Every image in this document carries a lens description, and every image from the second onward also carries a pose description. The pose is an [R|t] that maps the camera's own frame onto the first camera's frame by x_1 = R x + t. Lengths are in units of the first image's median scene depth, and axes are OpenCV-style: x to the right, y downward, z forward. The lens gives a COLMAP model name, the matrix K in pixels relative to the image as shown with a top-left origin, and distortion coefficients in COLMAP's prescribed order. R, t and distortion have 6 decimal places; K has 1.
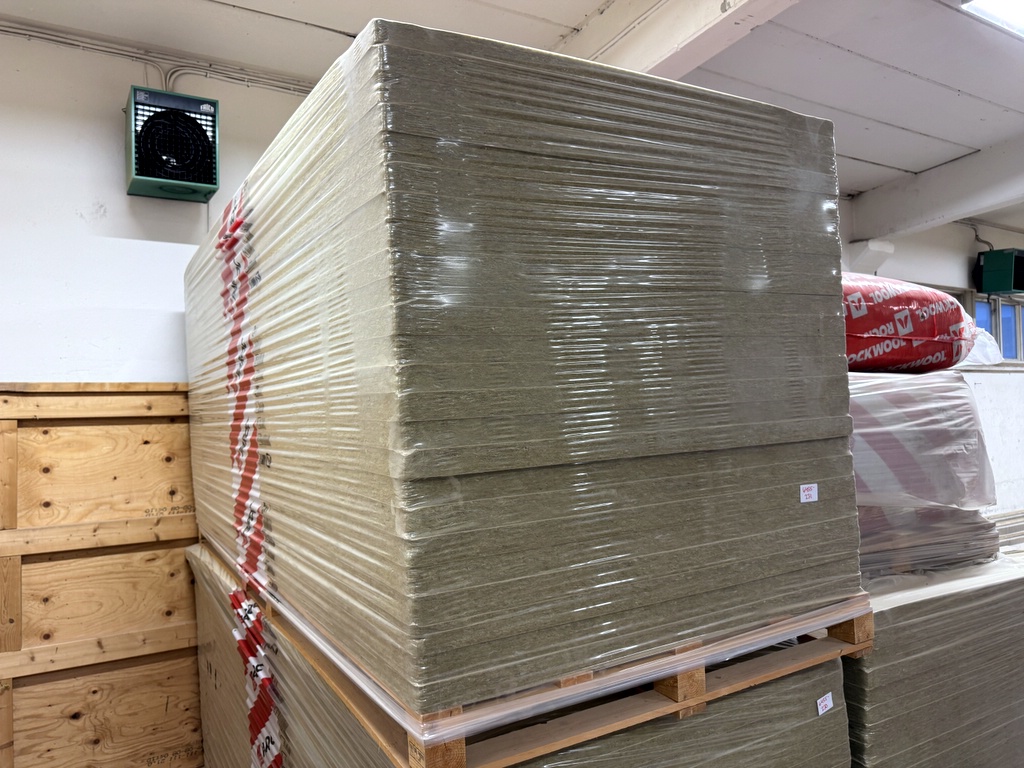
lens RADIAL K [[725.3, 0, 480.9], [0, 725.3, 396.7], [0, 0, 1]] dist [0.021025, -0.016733]
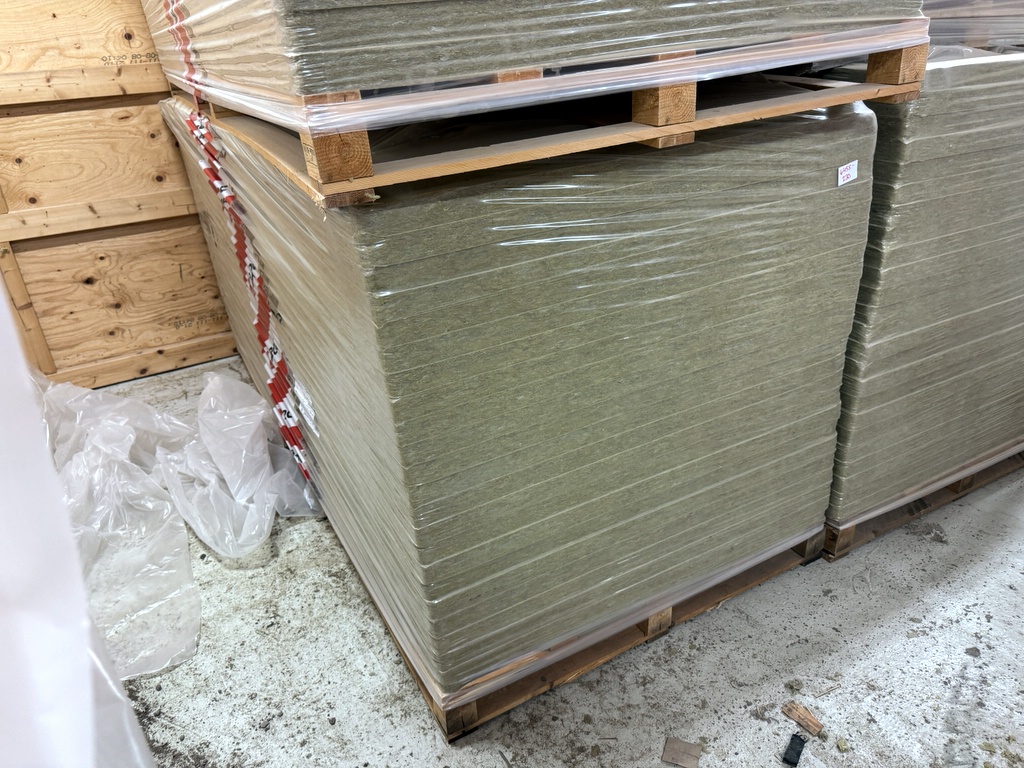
lens RADIAL K [[725.3, 0, 514.6], [0, 725.3, 378.8], [0, 0, 1]] dist [0.021025, -0.016733]
pose [[0.999152, -0.017907, -0.037081, 0.060114], [0.032554, 0.894952, 0.444974, 0.133966], [0.025217, -0.445804, 0.894775, 0.065325]]
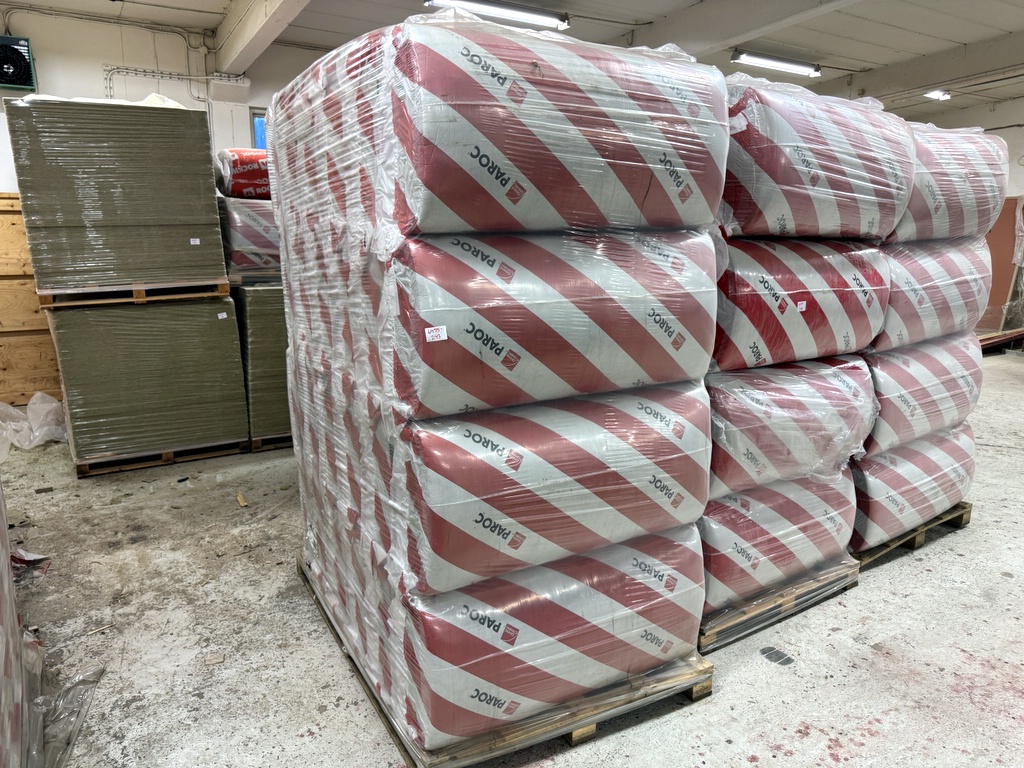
lens RADIAL K [[725.3, 0, 507.1], [0, 725.3, 380.5], [0, 0, 1]] dist [0.021025, -0.016733]
pose [[0.998902, 0.026072, 0.038919, 0.839602], [-0.034344, 0.972603, 0.229920, -0.025217], [-0.031859, -0.231004, 0.972431, -1.097332]]
